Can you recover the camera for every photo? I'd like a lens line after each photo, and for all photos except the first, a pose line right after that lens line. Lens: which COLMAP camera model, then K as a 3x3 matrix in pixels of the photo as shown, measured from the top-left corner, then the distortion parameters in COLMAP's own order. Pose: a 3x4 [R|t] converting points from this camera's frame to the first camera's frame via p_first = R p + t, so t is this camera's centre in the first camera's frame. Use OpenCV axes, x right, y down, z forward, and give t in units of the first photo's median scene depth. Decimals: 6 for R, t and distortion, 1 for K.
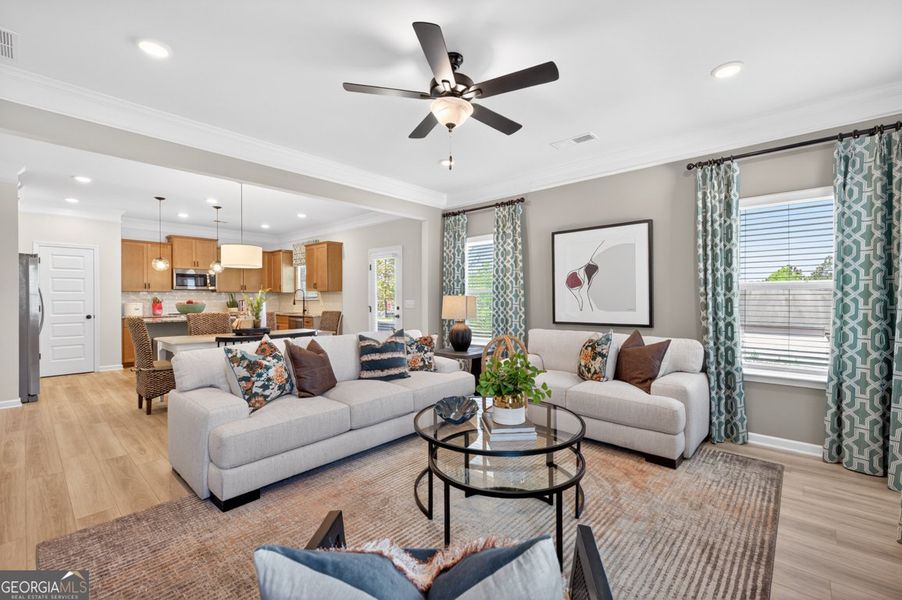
lens RADIAL K [[384.1, 0, 455.5], [0, 384.1, 300.3], [0, 0, 1]] dist [0.002396, -0.000374]
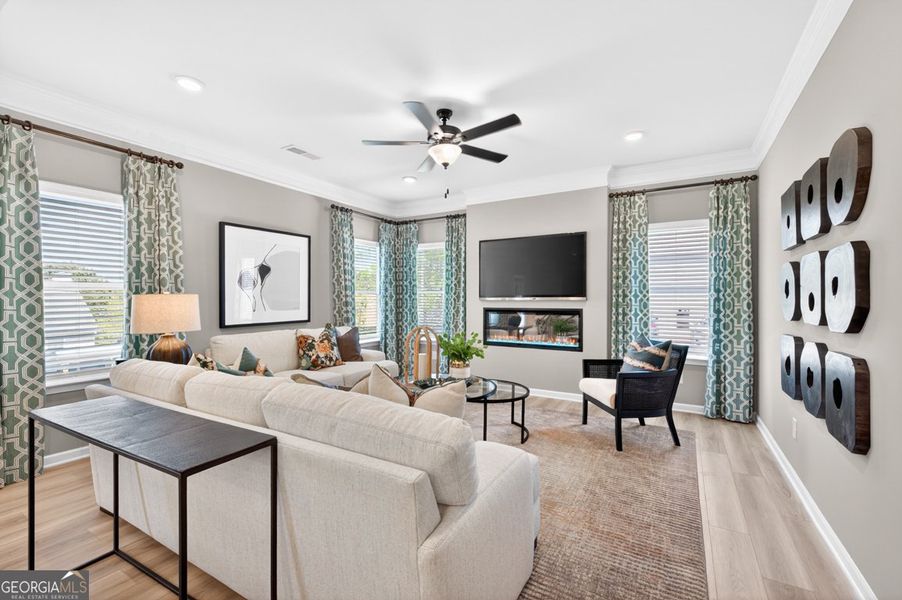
lens RADIAL K [[384.1, 0, 455.5], [0, 384.1, 300.3], [0, 0, 1]] dist [0.002396, -0.000374]
pose [[-0.200944, -0.005400, 0.979588, -0.741774], [0.004175, 0.999971, 0.006369, -0.005071], [-0.979594, 0.005369, -0.200915, 0.710379]]
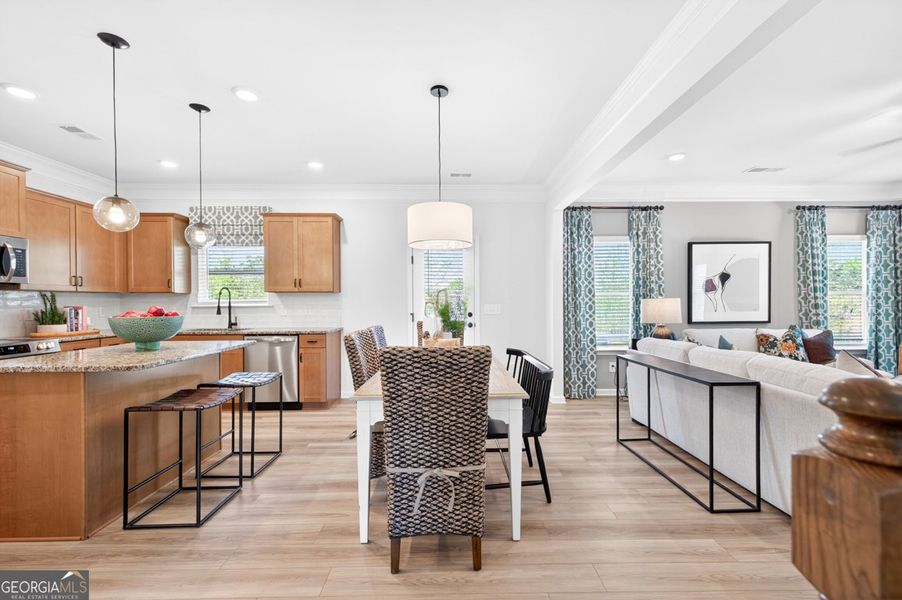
lens RADIAL K [[385.6, 0, 454.0], [0, 385.6, 304.7], [0, 0, 1]] dist [0.001631, -0.000717]
pose [[0.737780, -0.008671, 0.674986, -1.085040], [0.008187, 0.999959, 0.003896, -0.004972], [-0.674992, 0.002652, 0.737820, 0.681712]]
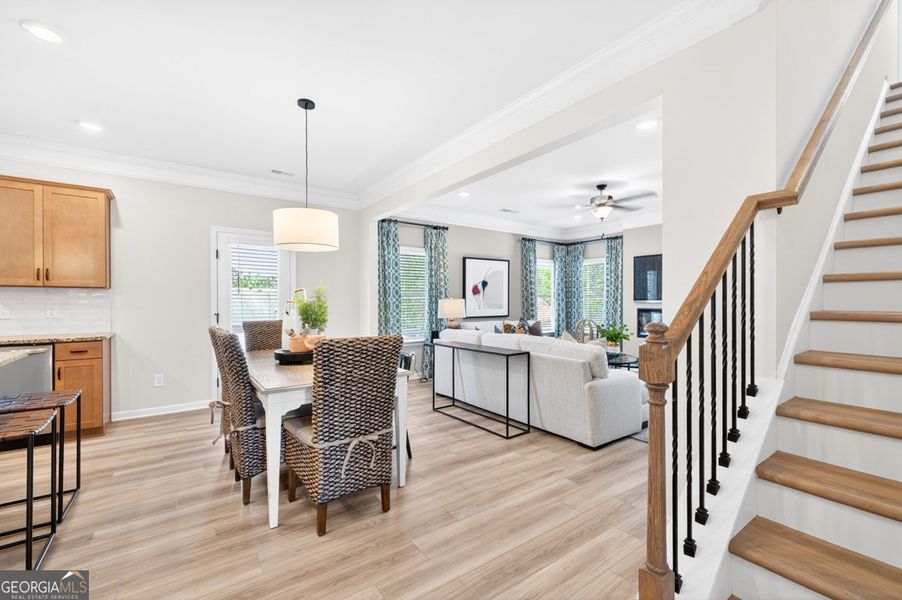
lens RADIAL K [[385.6, 0, 454.0], [0, 385.6, 304.7], [0, 0, 1]] dist [0.001631, -0.000717]
pose [[0.217080, -0.009375, 0.976109, -1.291660], [0.004662, 0.999952, 0.008567, -0.005384], [-0.976143, 0.002690, 0.217114, 0.769490]]
